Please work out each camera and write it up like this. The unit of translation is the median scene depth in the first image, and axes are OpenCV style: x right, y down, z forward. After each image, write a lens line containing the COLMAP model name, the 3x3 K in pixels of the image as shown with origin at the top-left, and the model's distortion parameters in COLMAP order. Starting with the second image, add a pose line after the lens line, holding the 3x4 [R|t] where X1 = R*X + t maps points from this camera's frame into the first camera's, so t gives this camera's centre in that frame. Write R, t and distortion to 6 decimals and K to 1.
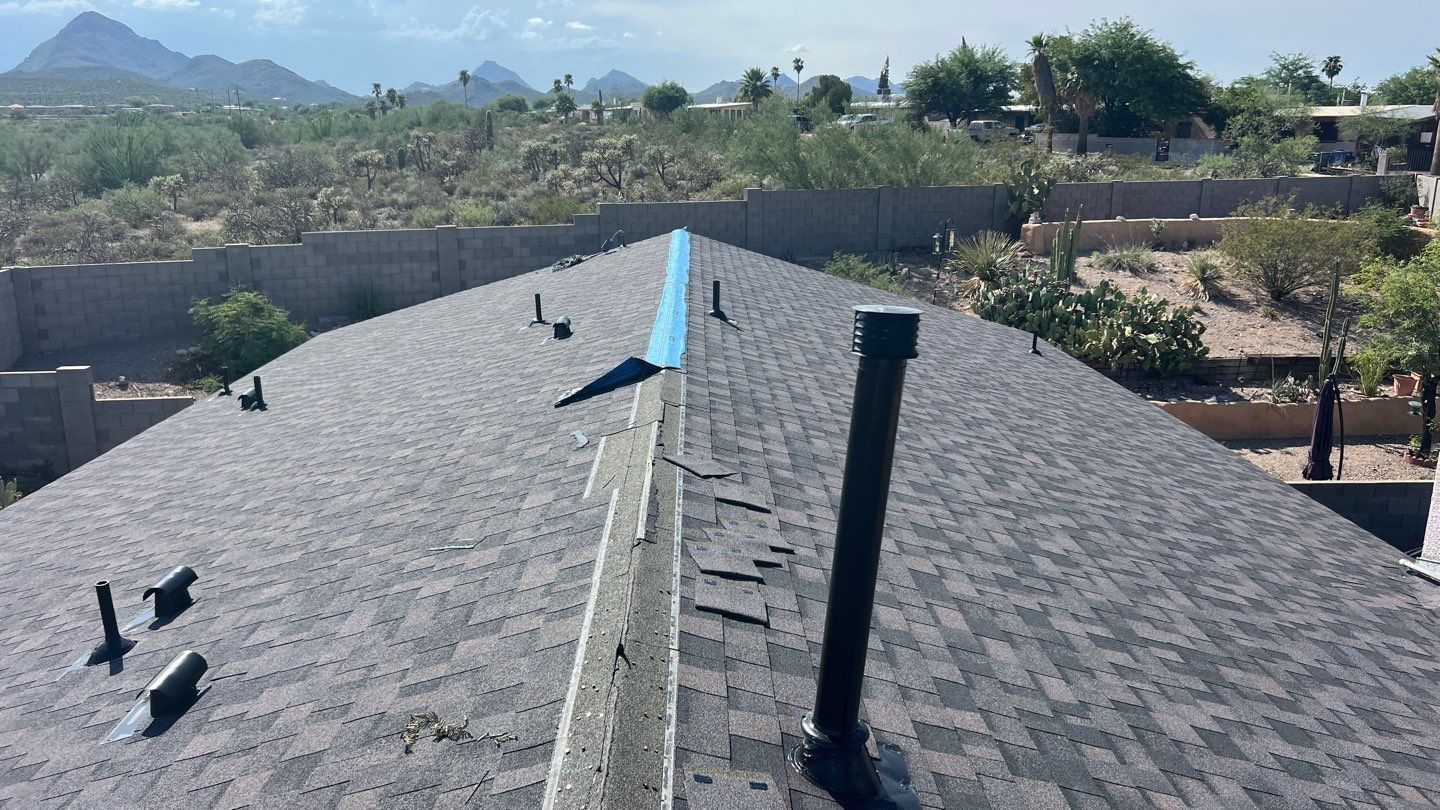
lens RADIAL K [[1095.5, 0, 715.2], [0, 1095.5, 381.5], [0, 0, 1]] dist [0.058794, -0.034151]
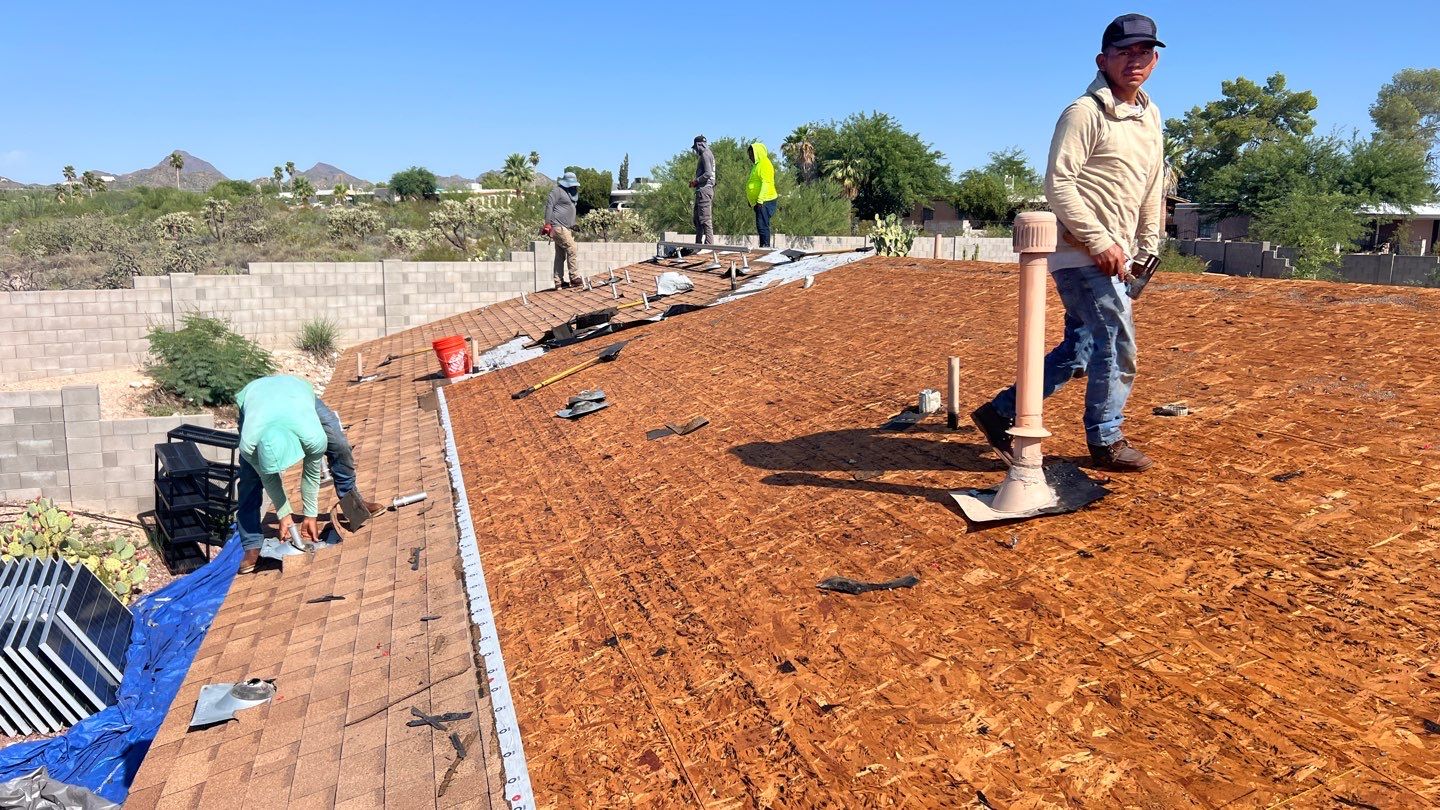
lens RADIAL K [[1095.5, 0, 715.2], [0, 1095.5, 381.5], [0, 0, 1]] dist [0.058794, -0.034151]
pose [[0.973508, -0.024740, 0.227309, -0.390136], [0.042831, 0.996263, -0.075001, 0.107260], [-0.224604, 0.082750, 0.970930, -0.010198]]
